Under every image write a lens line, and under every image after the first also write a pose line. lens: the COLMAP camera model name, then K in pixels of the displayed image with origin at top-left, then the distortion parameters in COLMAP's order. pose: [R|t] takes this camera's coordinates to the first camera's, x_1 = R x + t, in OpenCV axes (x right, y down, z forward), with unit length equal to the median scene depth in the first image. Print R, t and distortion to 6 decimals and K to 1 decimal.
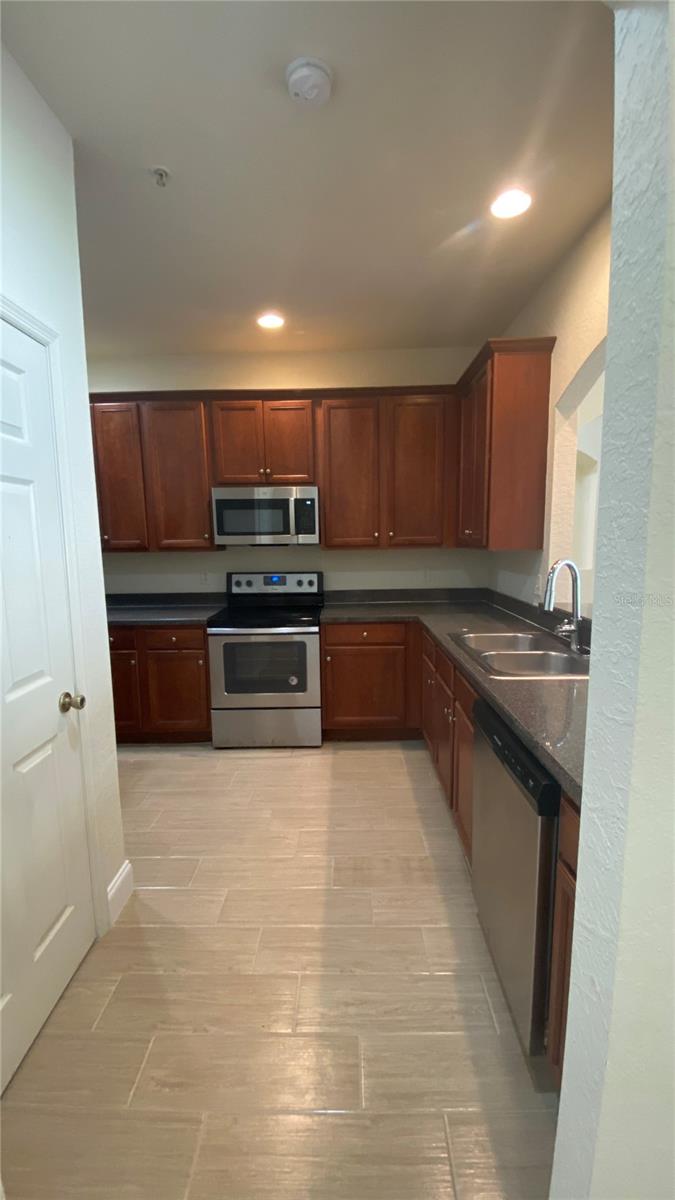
lens RADIAL K [[482.6, 0, 337.5], [0, 482.6, 600.0], [0, 0, 1]] dist [0.019205, -0.020039]
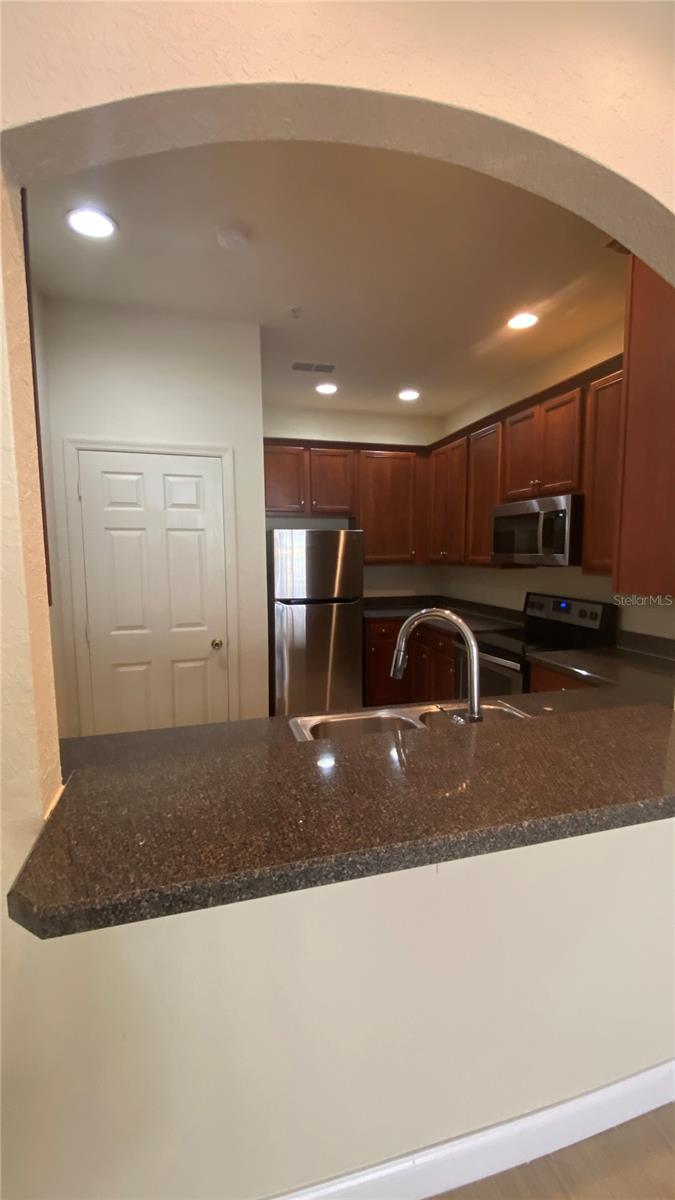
lens RADIAL K [[482.6, 0, 337.5], [0, 482.6, 600.0], [0, 0, 1]] dist [0.019205, -0.020039]
pose [[0.280660, 0.110633, -0.953410, 0.621560], [-0.125421, 0.989045, 0.077848, -0.075069], [0.951577, 0.097729, 0.291461, 0.410460]]
